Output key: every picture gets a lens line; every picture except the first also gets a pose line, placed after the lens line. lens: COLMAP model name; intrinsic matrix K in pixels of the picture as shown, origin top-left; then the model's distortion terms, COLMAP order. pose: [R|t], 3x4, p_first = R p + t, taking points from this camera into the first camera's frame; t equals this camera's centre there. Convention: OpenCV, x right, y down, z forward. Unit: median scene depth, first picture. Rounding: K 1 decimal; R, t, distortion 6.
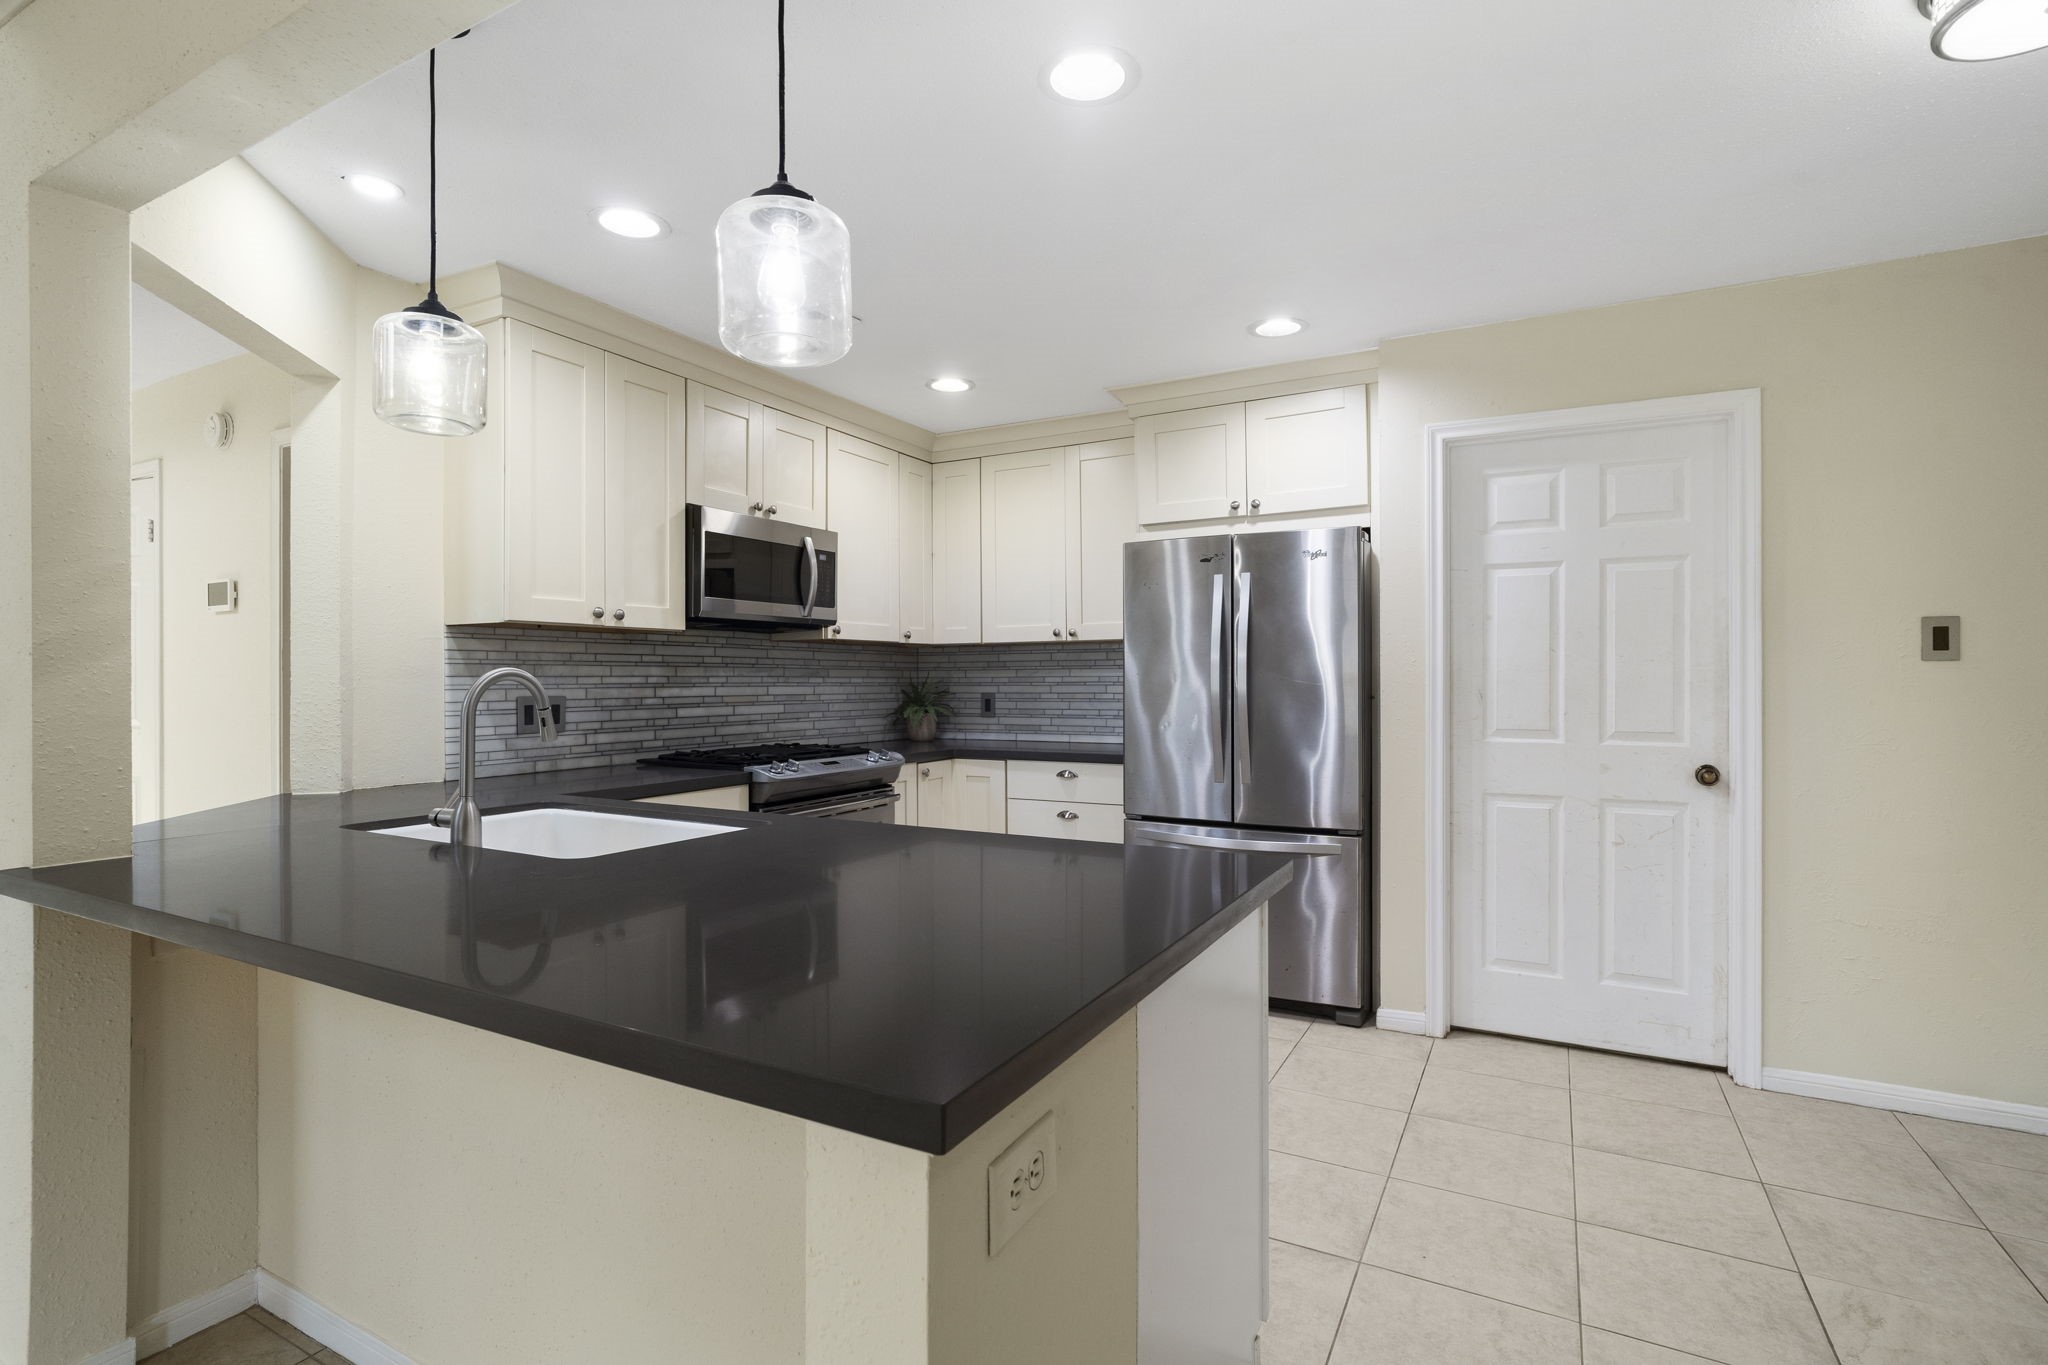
lens RADIAL K [[975.9, 0, 1011.8], [0, 975.9, 674.3], [0, 0, 1]] dist [-0.018279, 0.007261]
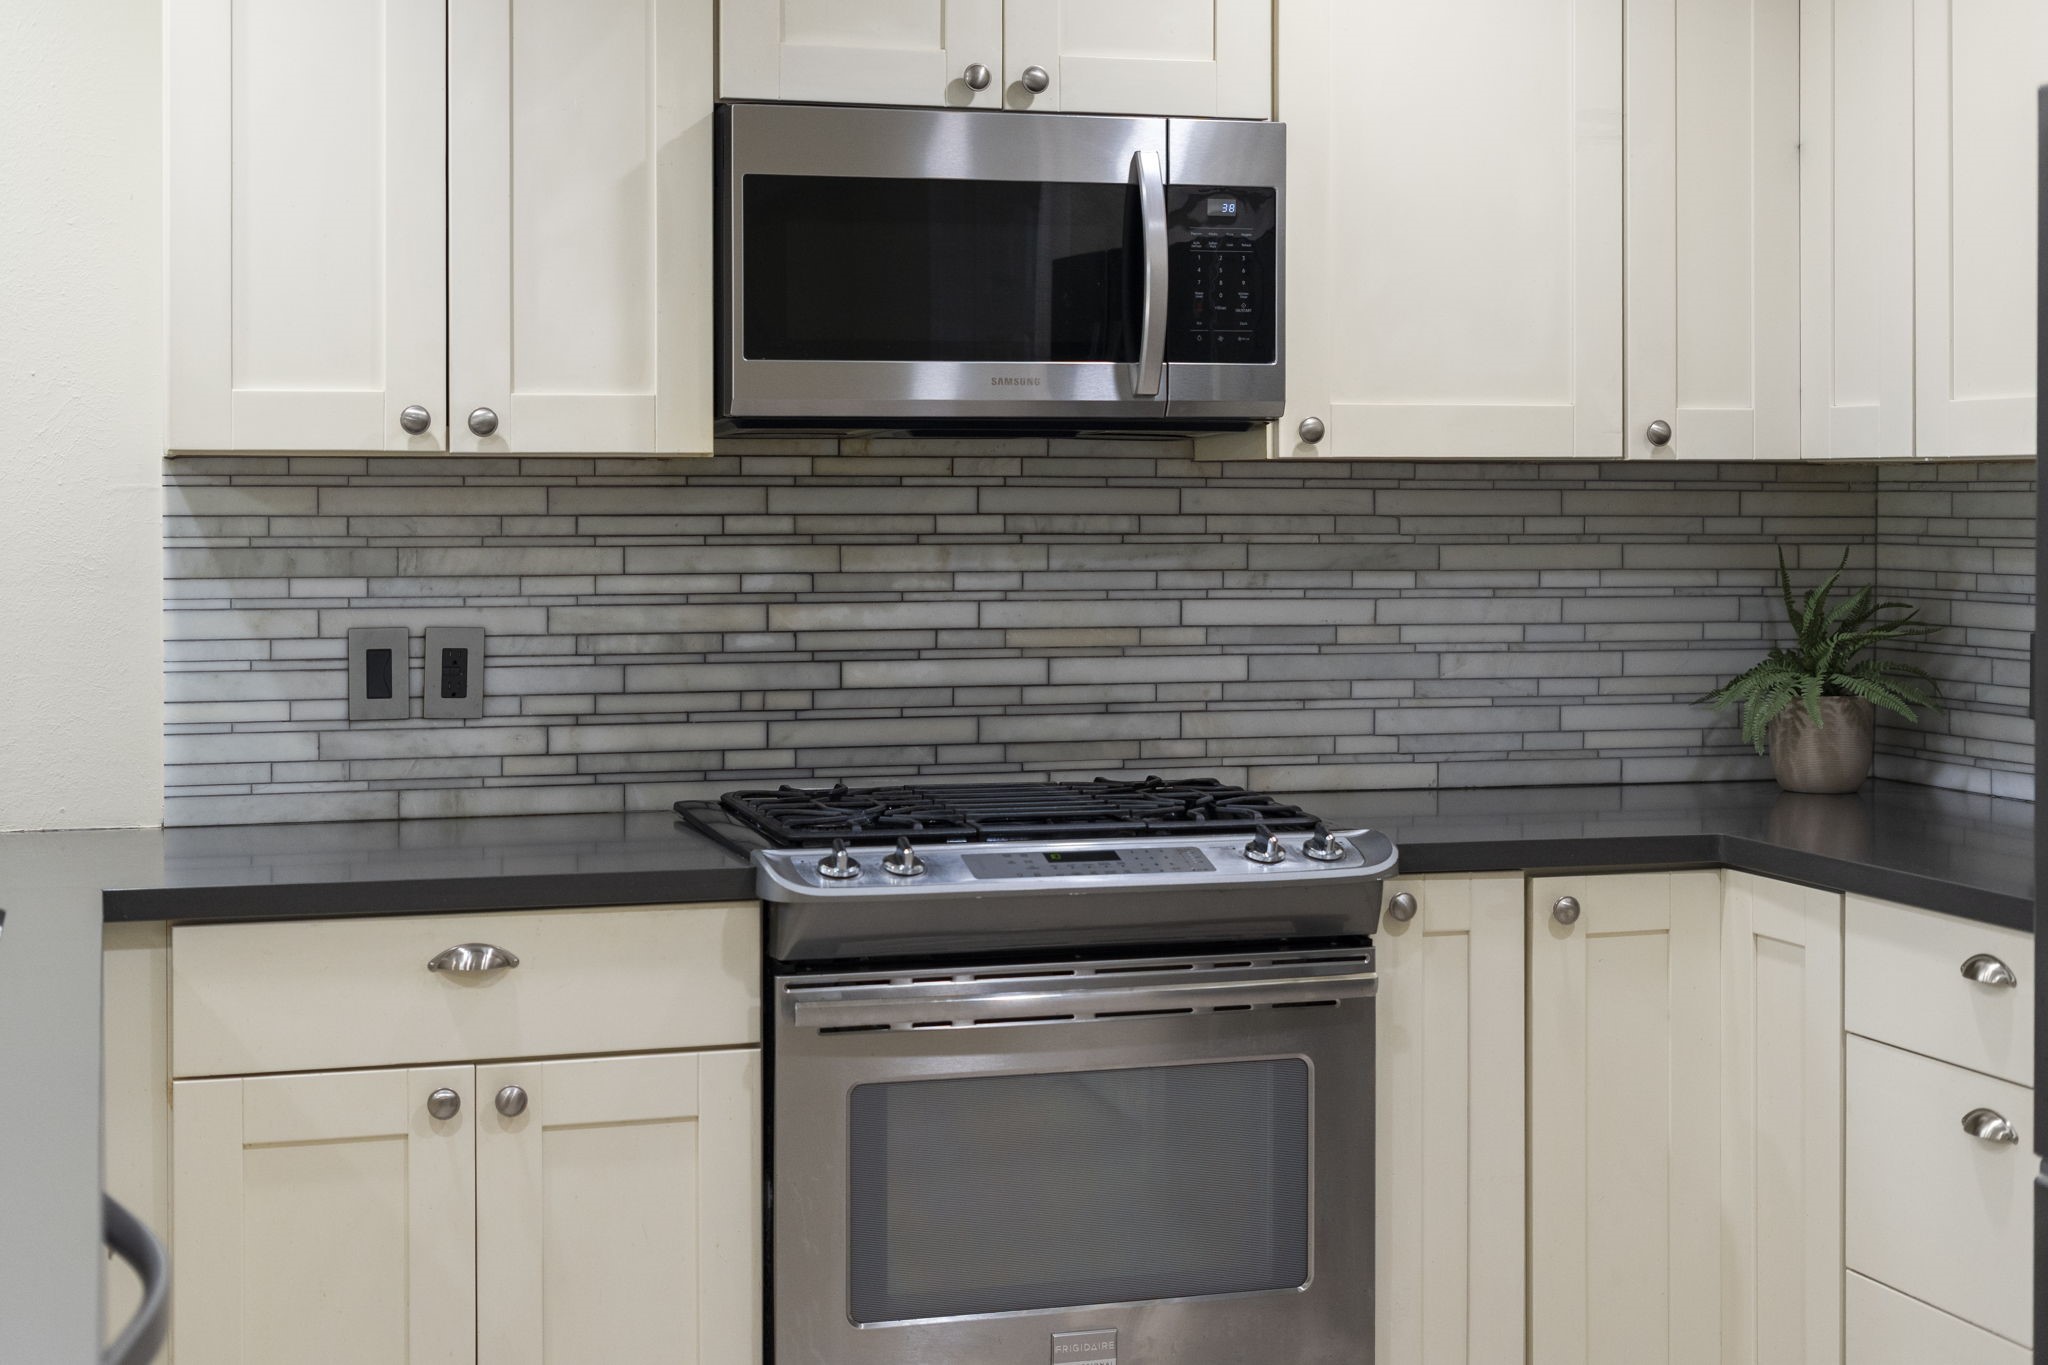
lens RADIAL K [[2971.1, 0, 1015.2], [0, 2971.1, 502.9], [0, 0, 1]] dist [-0.010534, 0.000000]
pose [[0.716101, 0.006280, -0.697969, 0.472208], [0.001027, 0.999949, 0.010050, -0.035216], [0.697996, -0.007913, 0.716058, 0.271854]]
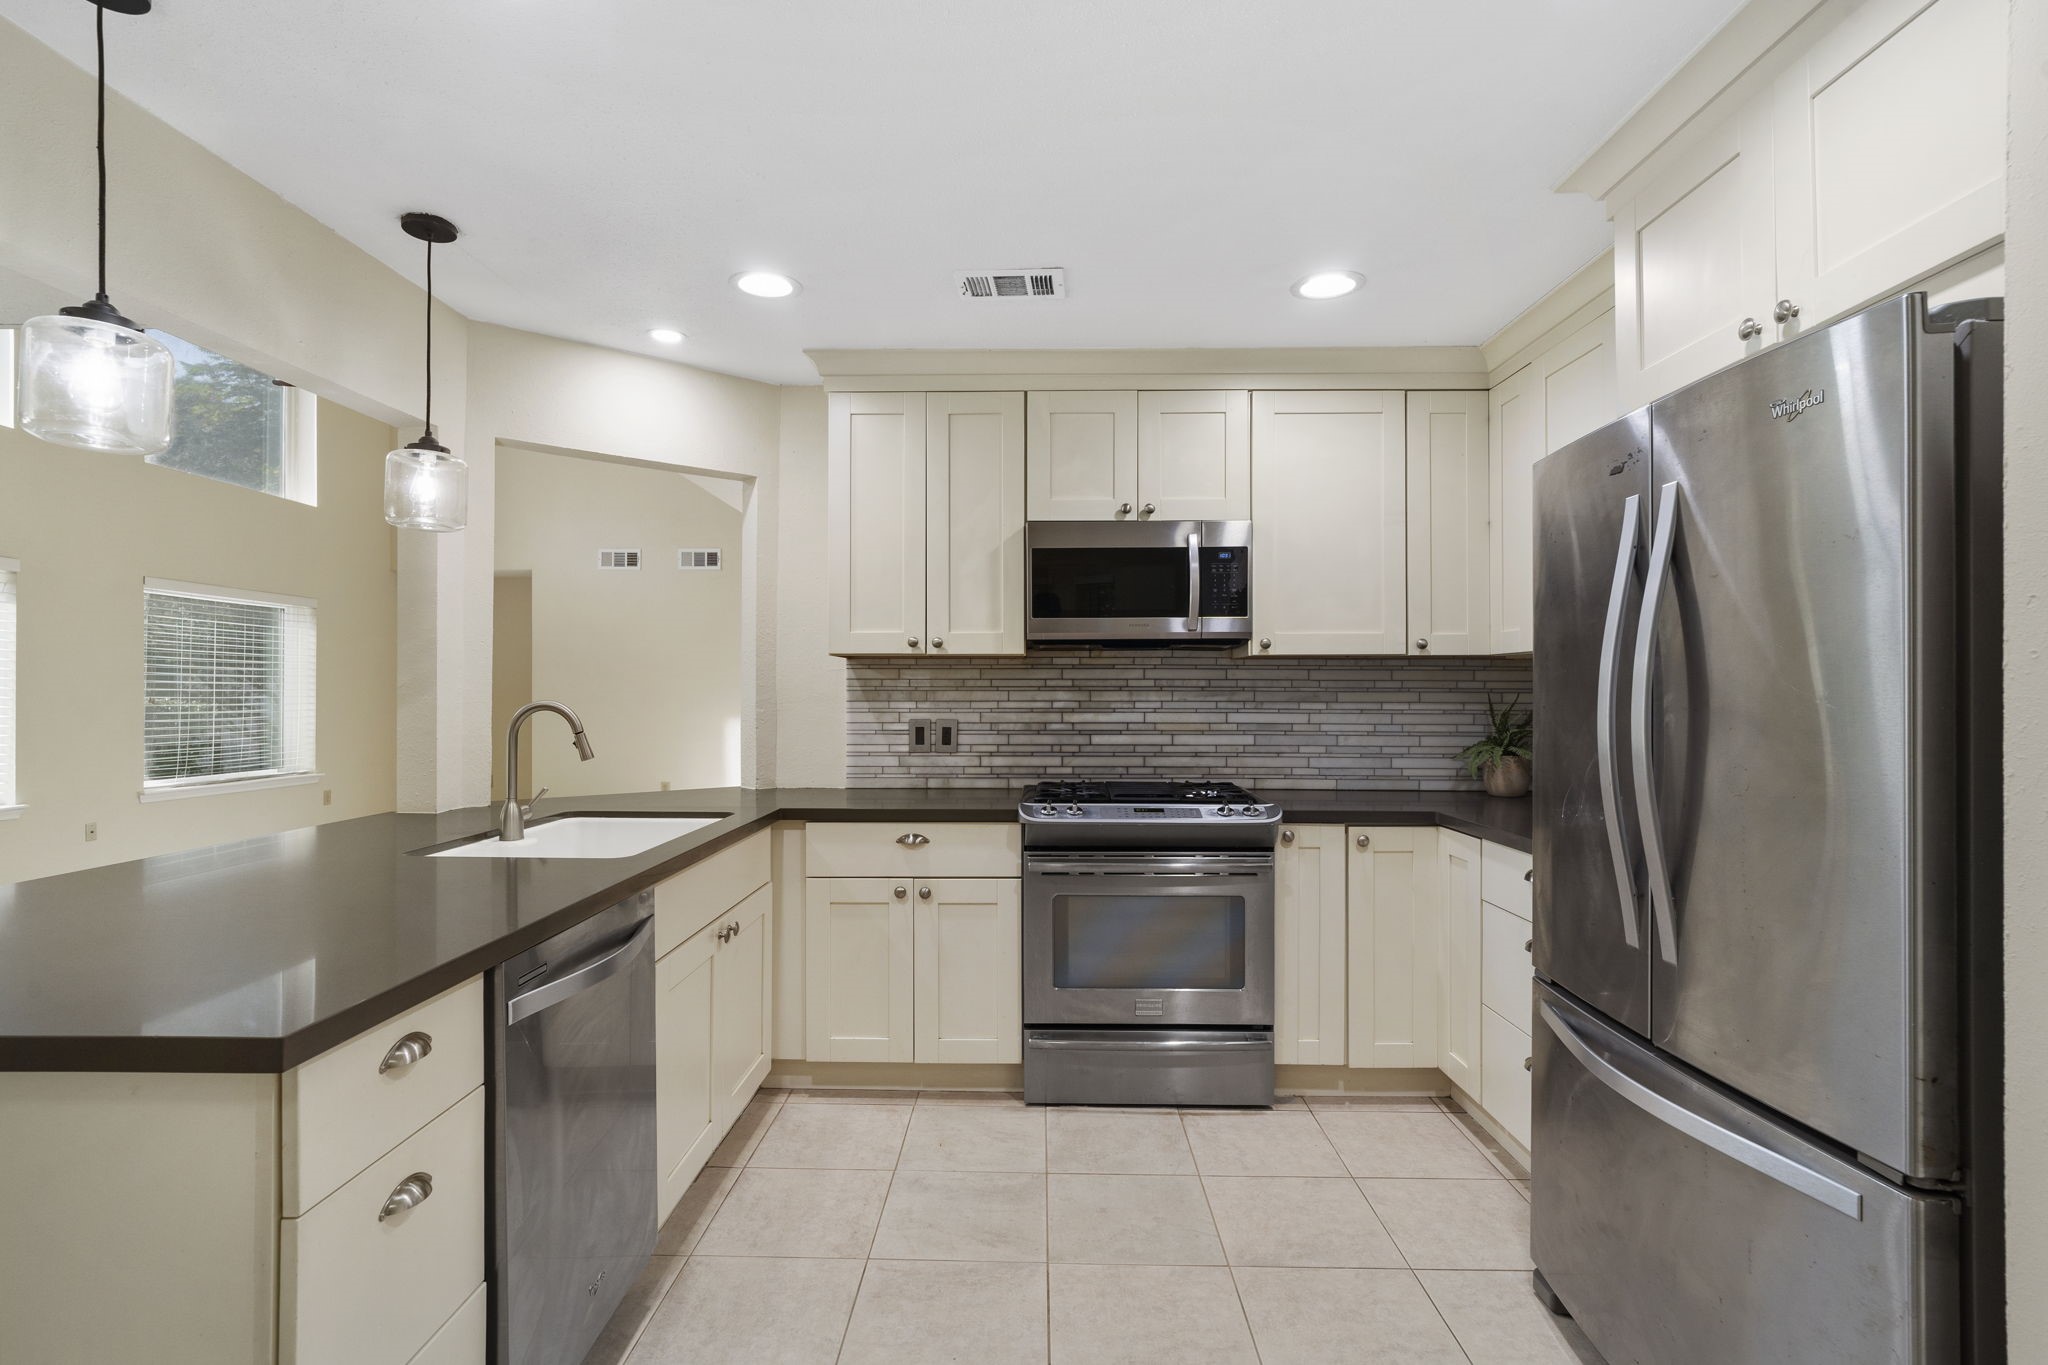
lens RADIAL K [[963.4, 0, 1018.8], [0, 963.4, 686.1], [0, 0, 1]] dist [-0.015215, 0.005848]
pose [[0.467268, -0.001115, -0.884115, 0.462976], [0.002245, 0.999997, -0.000075, -0.012860], [0.884113, -0.001950, 0.467270, 0.512510]]
